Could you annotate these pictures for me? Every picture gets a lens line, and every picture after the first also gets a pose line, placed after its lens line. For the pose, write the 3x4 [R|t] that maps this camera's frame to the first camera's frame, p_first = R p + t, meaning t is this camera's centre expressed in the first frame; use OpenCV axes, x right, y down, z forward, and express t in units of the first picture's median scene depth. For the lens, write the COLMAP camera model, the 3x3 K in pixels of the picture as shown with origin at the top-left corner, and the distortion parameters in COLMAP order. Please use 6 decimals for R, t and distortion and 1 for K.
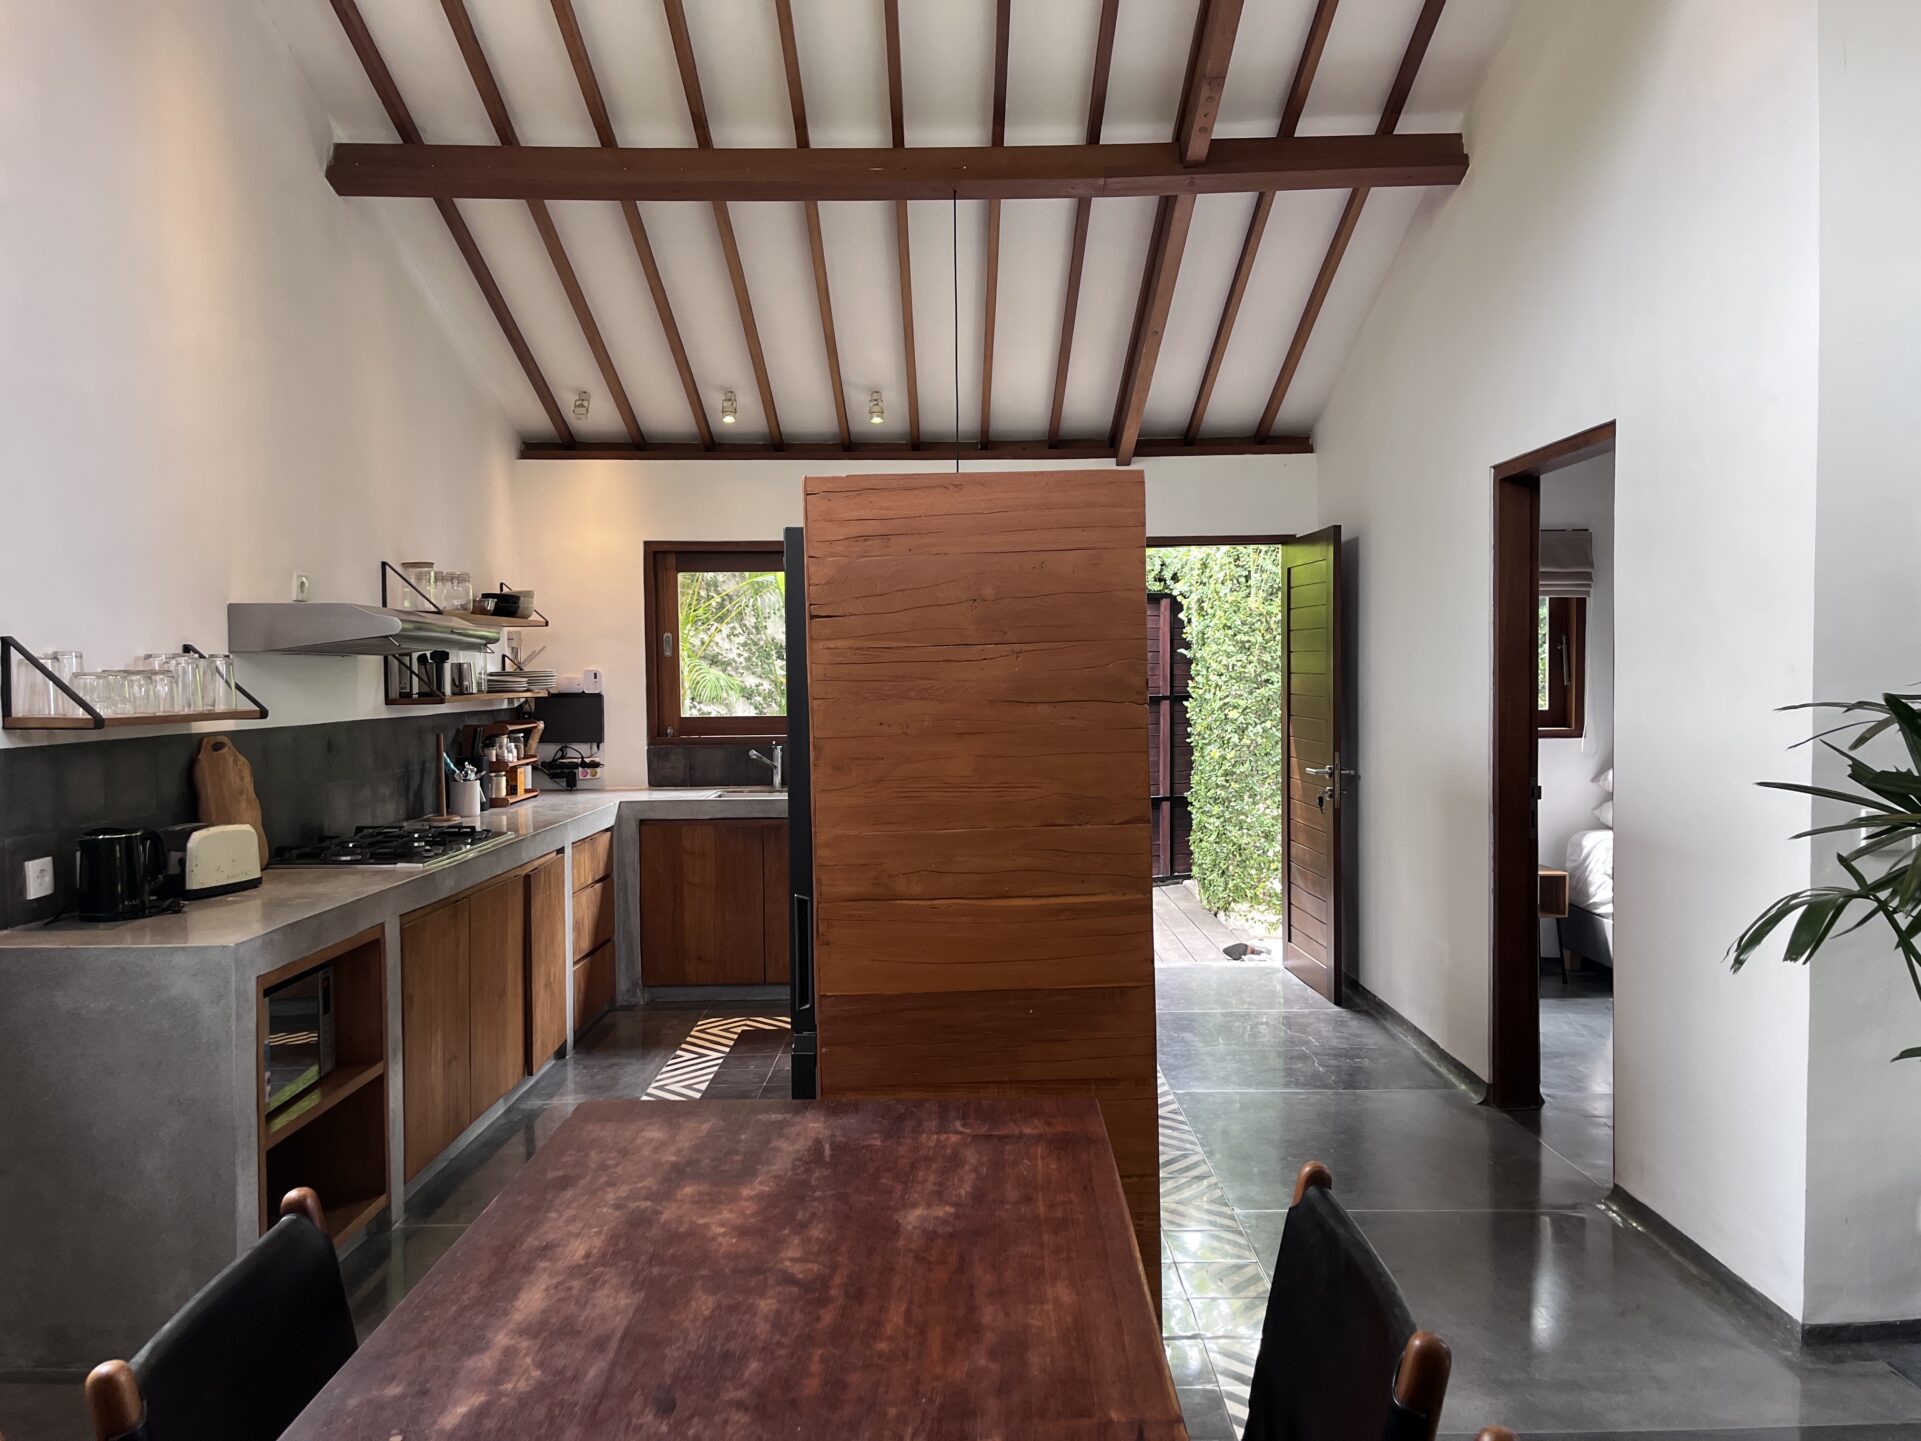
lens RADIAL K [[1459.3, 0, 969.8], [0, 1459.3, 715.5], [0, 0, 1]] dist [0.049966, -0.058454]
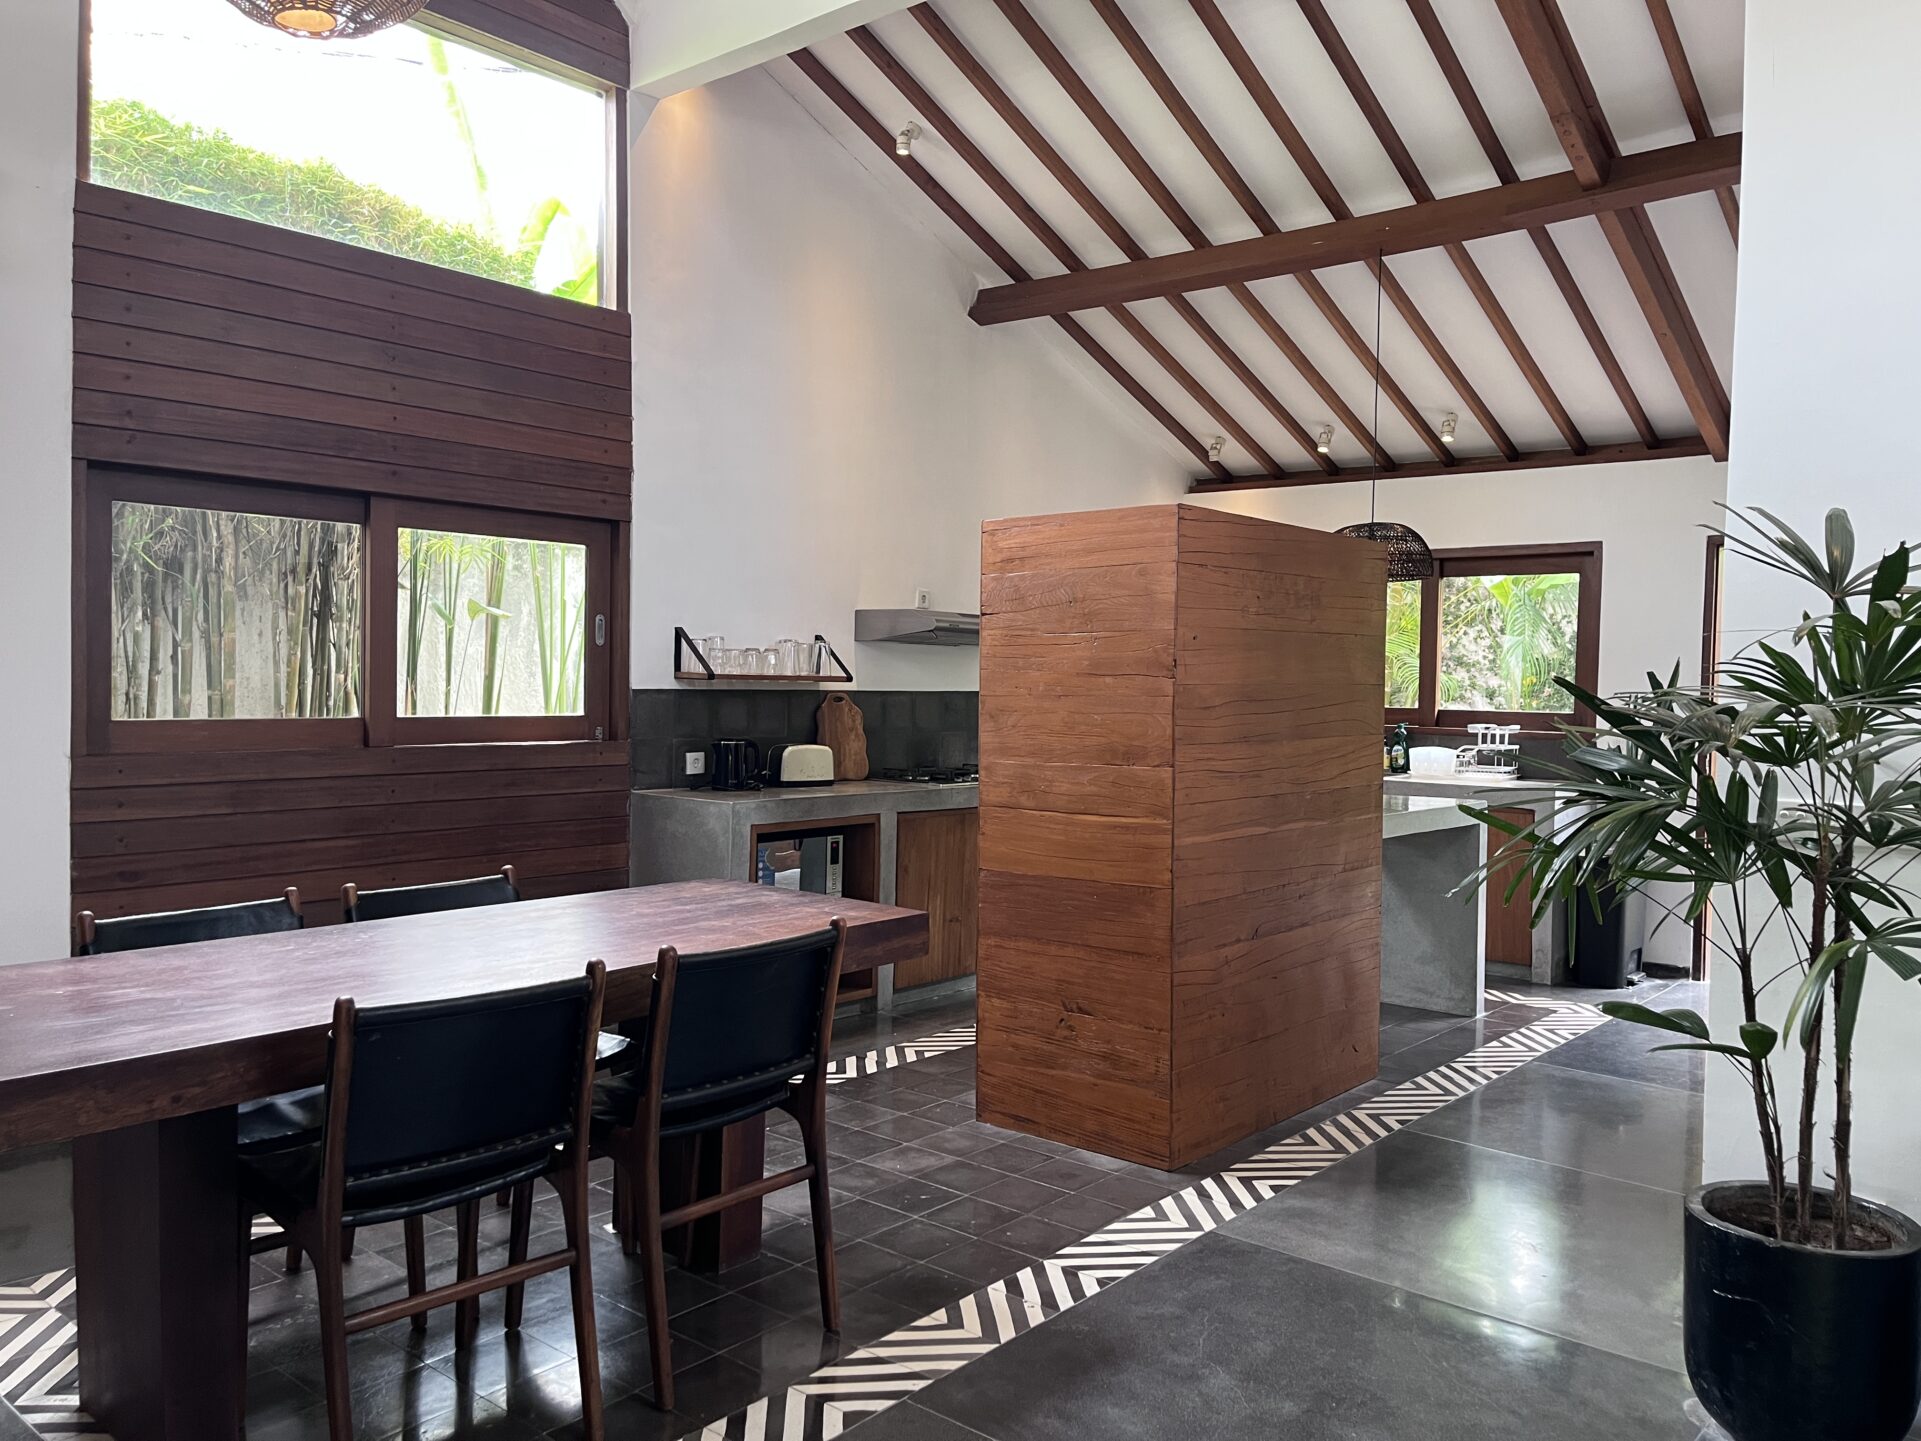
lens RADIAL K [[1459.3, 0, 969.1], [0, 1459.3, 708.6], [0, 0, 1]] dist [0.049966, -0.058454]
pose [[0.757035, 0.038506, -0.652239, 0.613895], [-0.045219, 0.998956, 0.006490, 0.014131], [0.651807, 0.024581, 0.757986, -0.099390]]
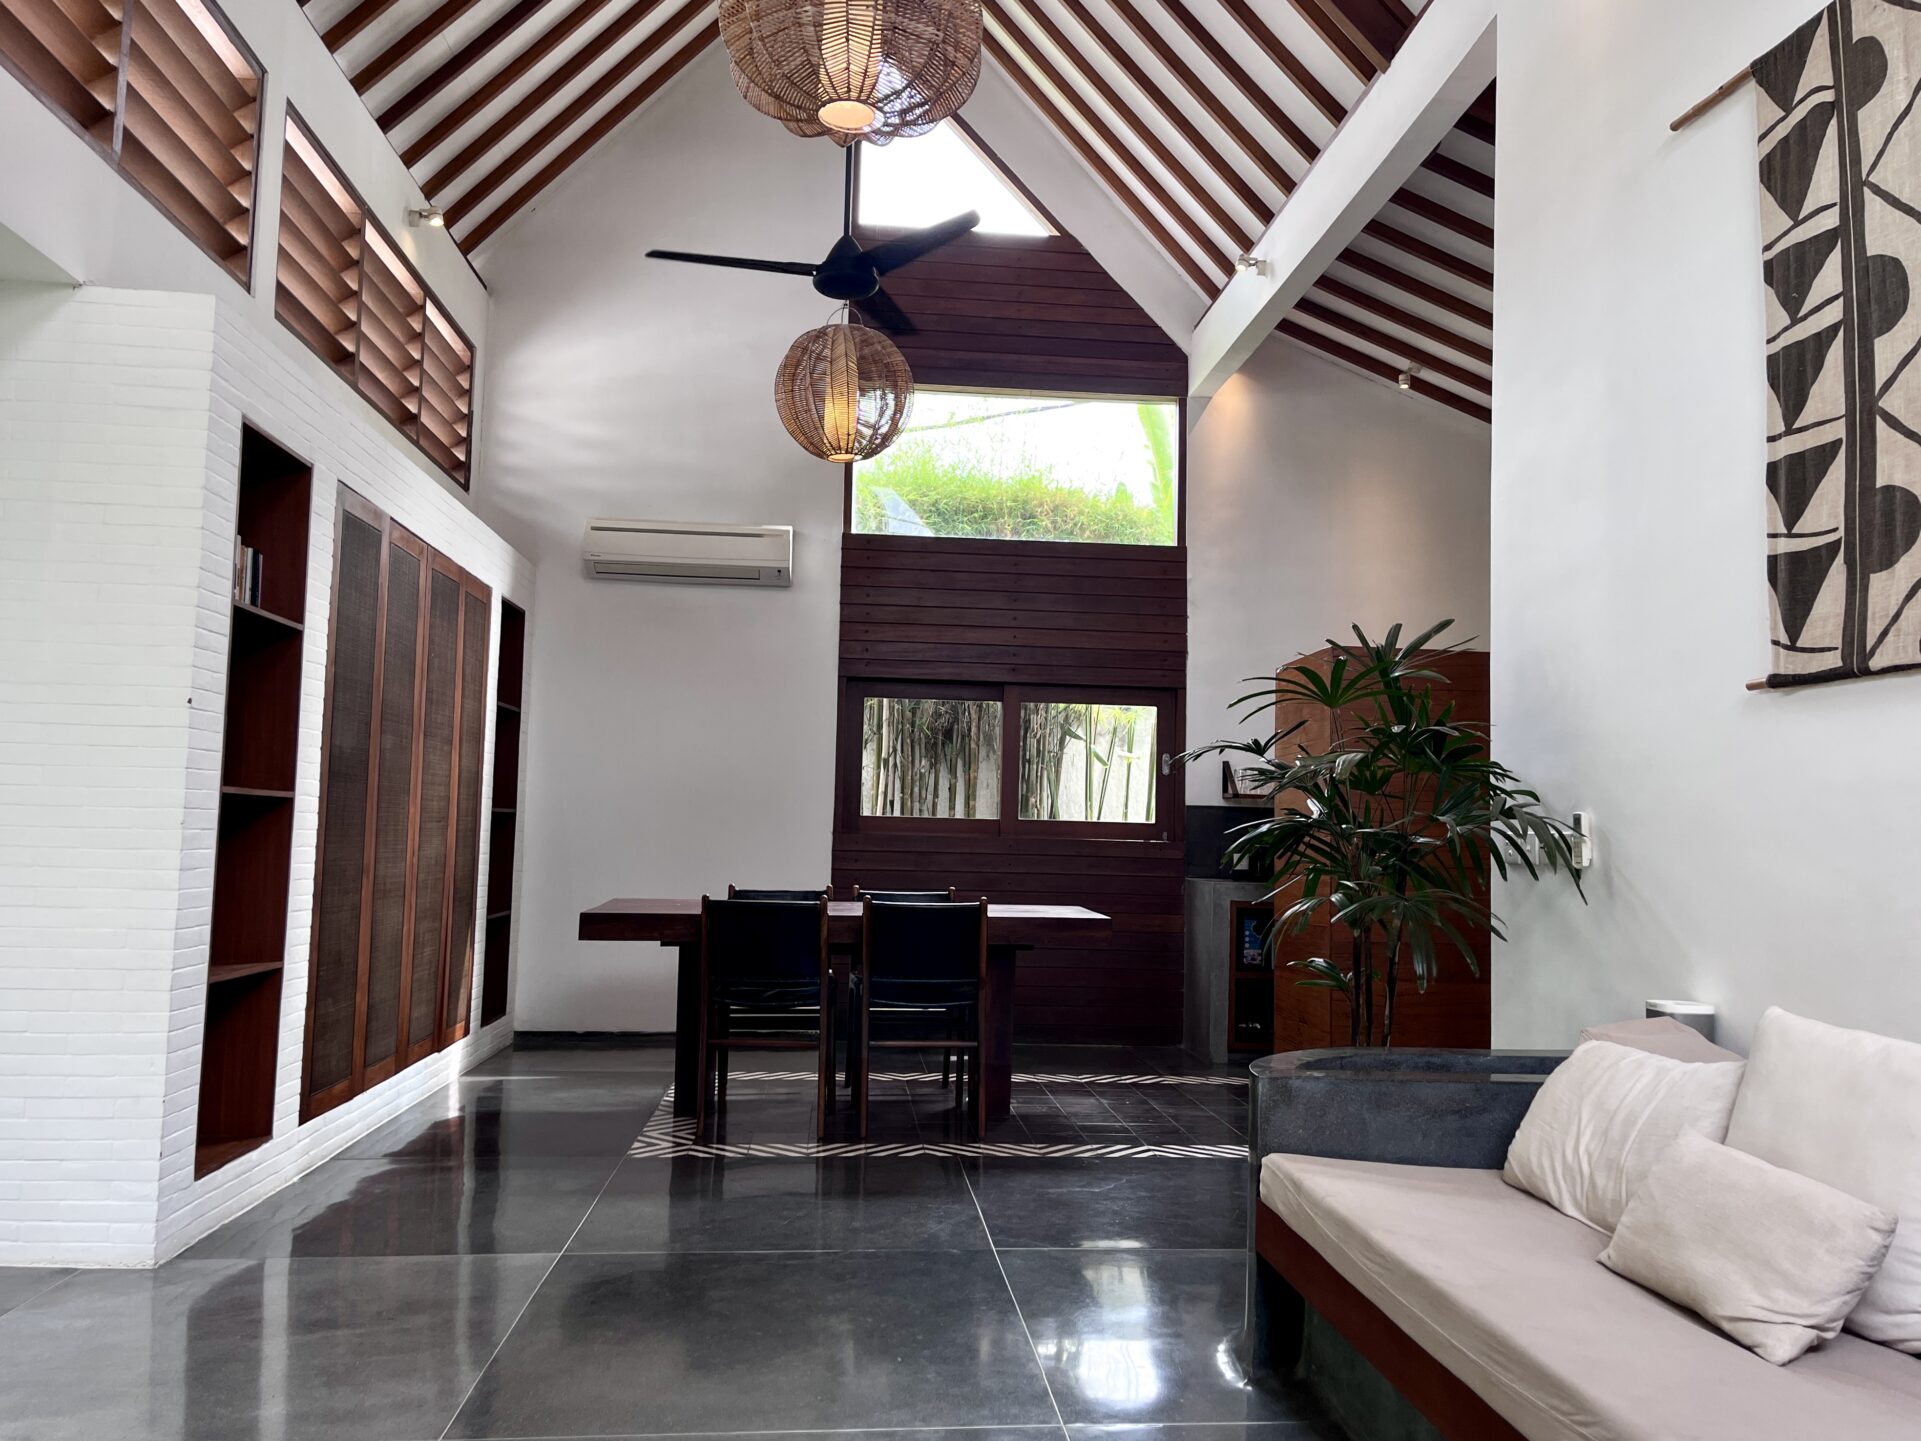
lens RADIAL K [[1459.3, 0, 944.9], [0, 1459.3, 714.0], [0, 0, 1]] dist [0.049966, -0.058454]
pose [[0.080005, -0.070650, -0.994288, 1.340739], [-0.054657, 0.995673, -0.075147, 0.058777], [0.995295, 0.060357, 0.075797, 0.234865]]
